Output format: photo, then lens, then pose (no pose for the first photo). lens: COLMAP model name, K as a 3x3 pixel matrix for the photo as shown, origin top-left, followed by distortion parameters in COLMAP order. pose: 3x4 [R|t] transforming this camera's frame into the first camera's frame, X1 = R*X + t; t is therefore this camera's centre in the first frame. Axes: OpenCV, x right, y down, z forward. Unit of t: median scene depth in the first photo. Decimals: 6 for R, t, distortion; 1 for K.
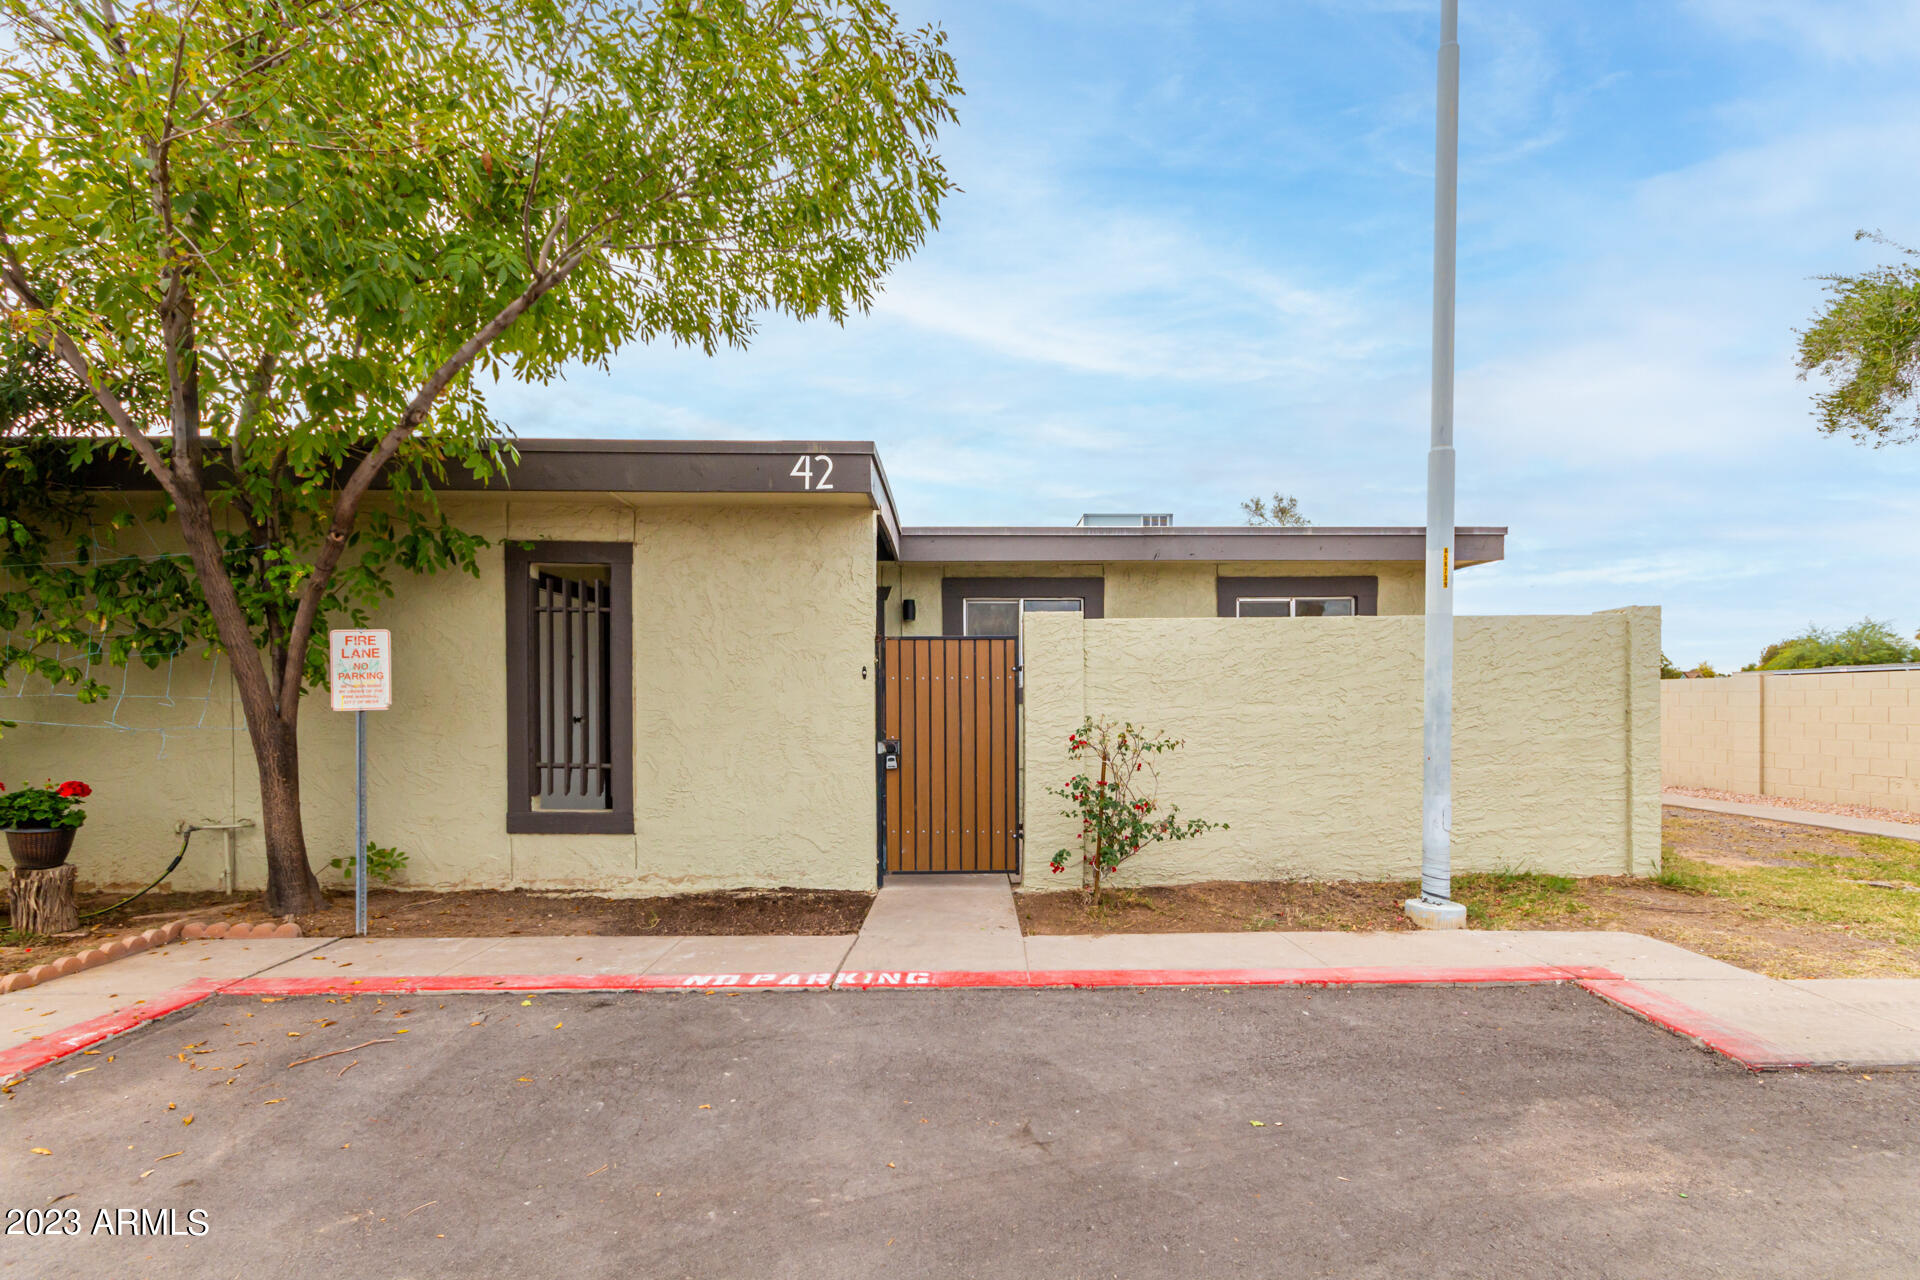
lens RADIAL K [[913.0, 0, 960.3], [0, 913.0, 677.0], [0, 0, 1]] dist [0.013603, -0.000138]
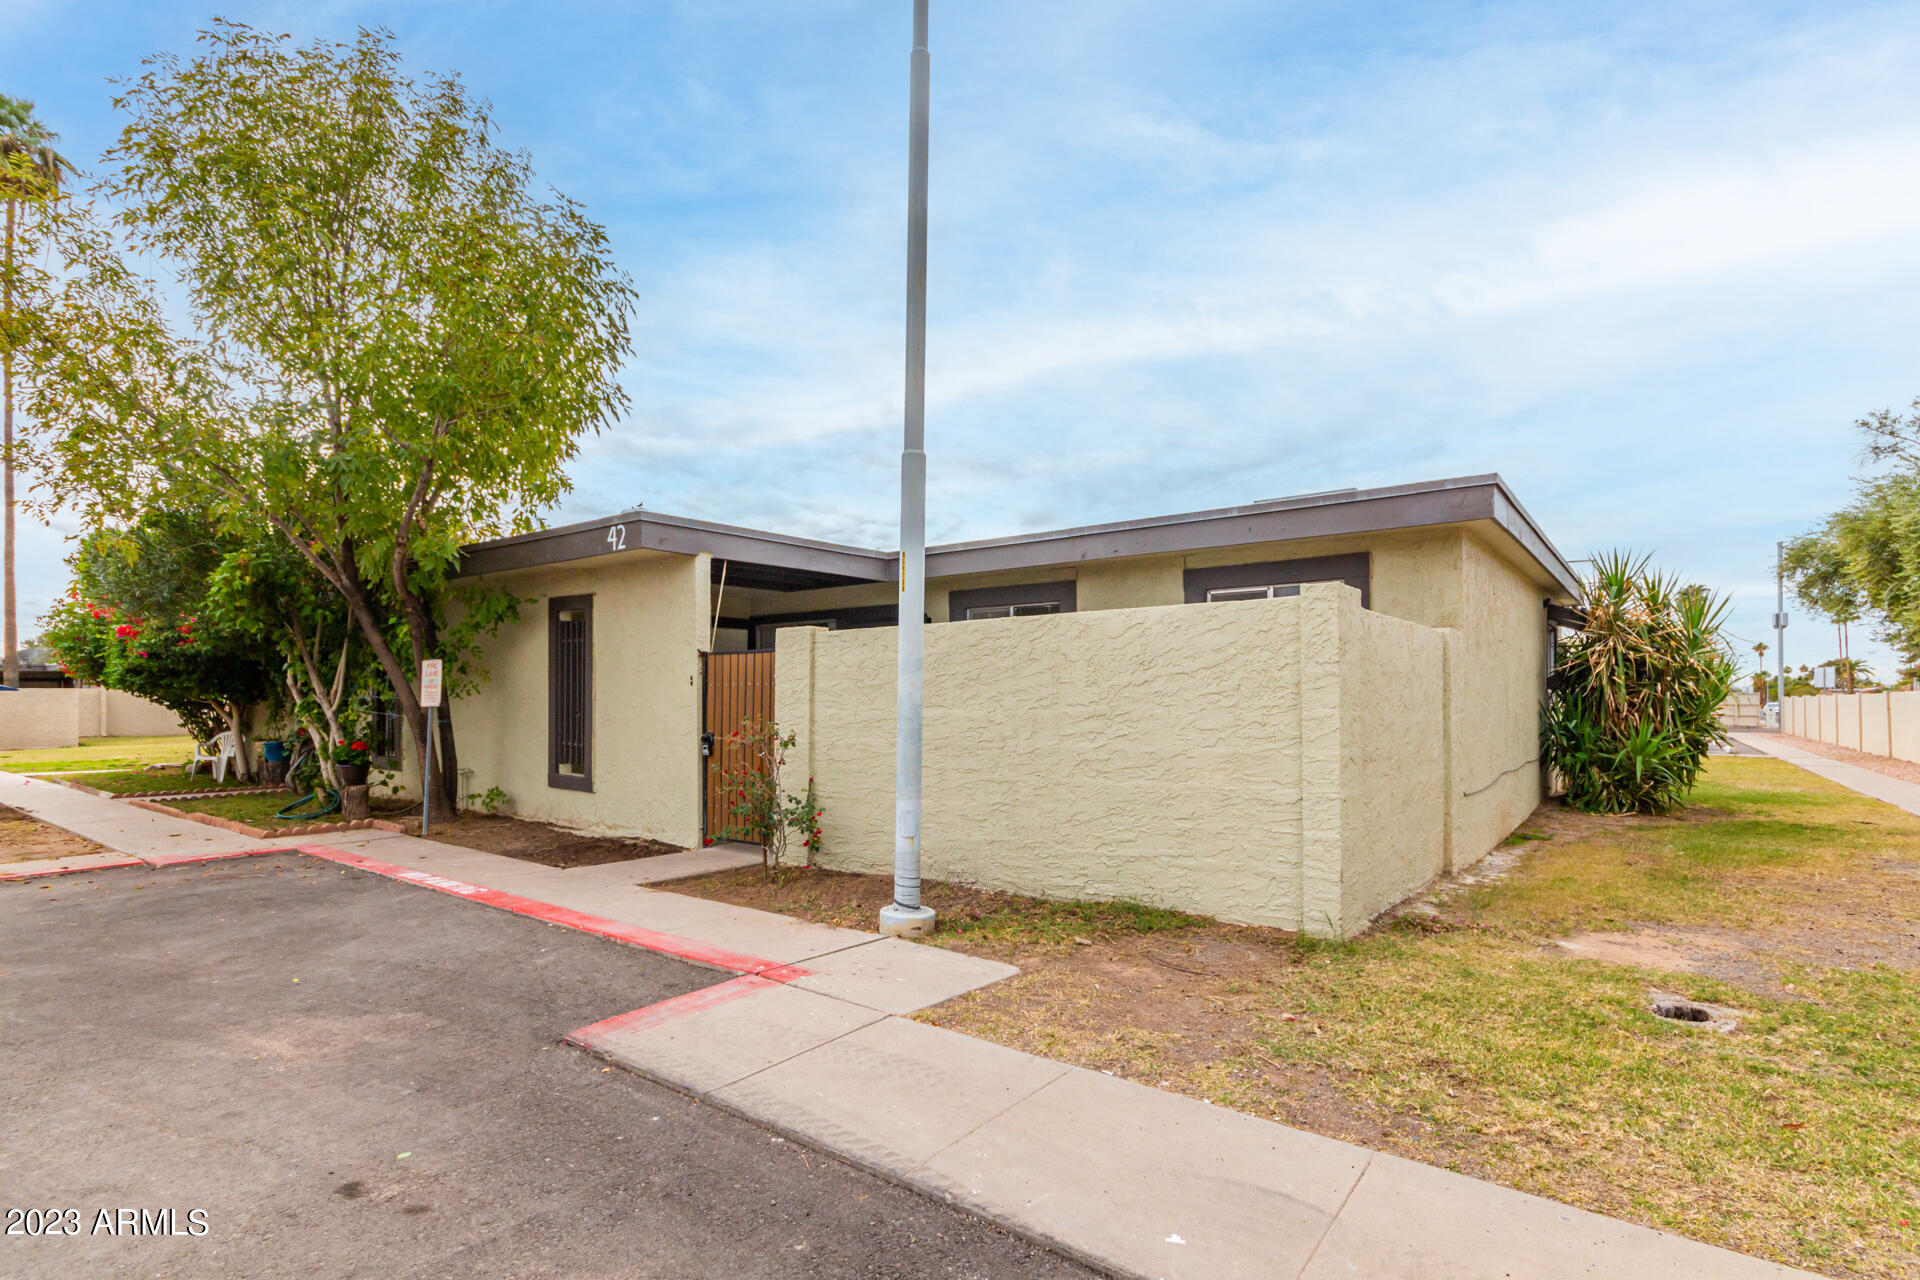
lens RADIAL K [[906.7, 0, 973.3], [0, 906.7, 640.6], [0, 0, 1]] dist [0.001390, 0.000893]
pose [[0.790723, -0.035912, -0.611120, 0.988660], [0.012671, 0.999024, -0.042313, -0.001744], [0.612043, 0.025714, 0.790406, 0.217807]]
